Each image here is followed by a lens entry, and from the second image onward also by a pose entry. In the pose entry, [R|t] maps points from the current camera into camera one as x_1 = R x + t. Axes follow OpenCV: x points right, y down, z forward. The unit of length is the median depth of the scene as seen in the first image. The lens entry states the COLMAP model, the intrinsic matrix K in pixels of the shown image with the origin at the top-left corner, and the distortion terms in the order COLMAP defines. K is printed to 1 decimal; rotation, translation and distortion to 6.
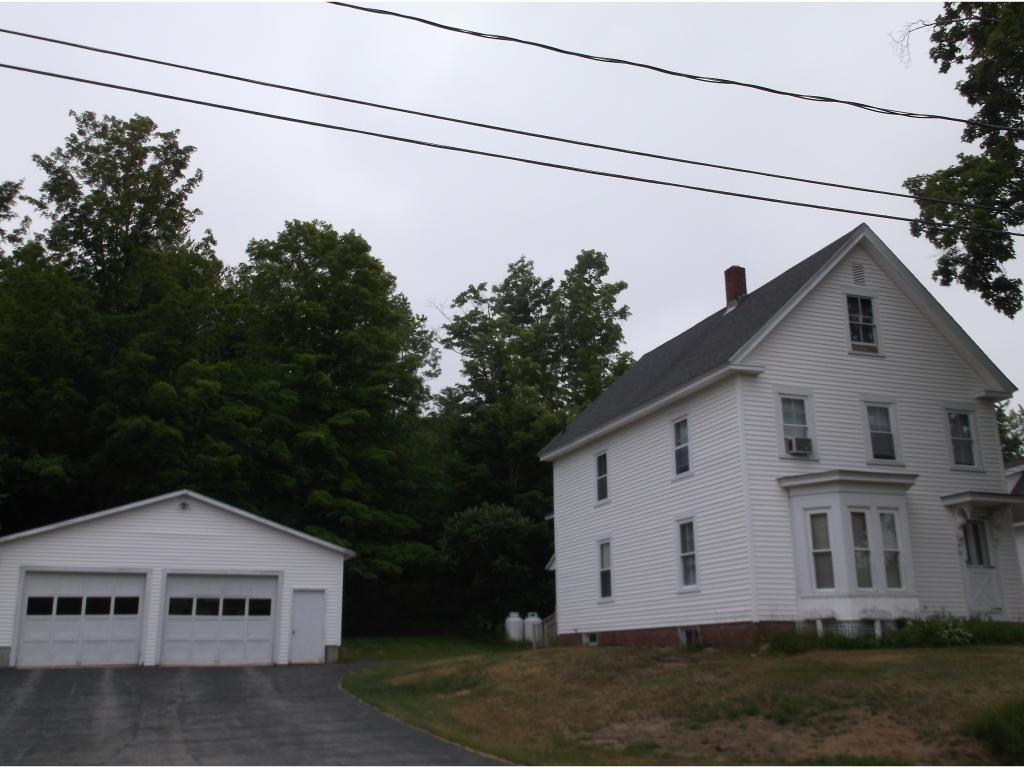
lens RADIAL K [[1000.9, 0, 513.9], [0, 1000.9, 384.1], [0, 0, 1]] dist [0.007010, 0.000000]
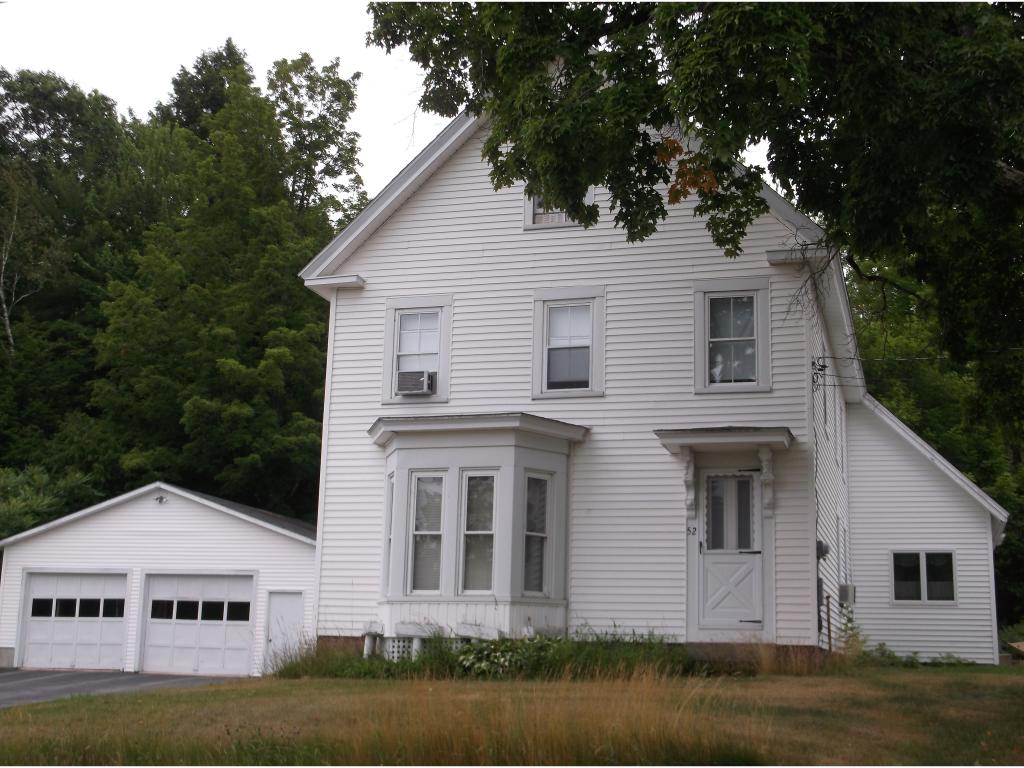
lens RADIAL K [[1319.3, 0, 512.1], [0, 1319.3, 383.9], [0, 0, 1]] dist [-0.019481, 0.000000]
pose [[0.797811, -0.094834, -0.595403, 0.687445], [0.123912, 0.992261, 0.007992, 0.050244], [0.590037, -0.080154, 0.803388, 0.251853]]
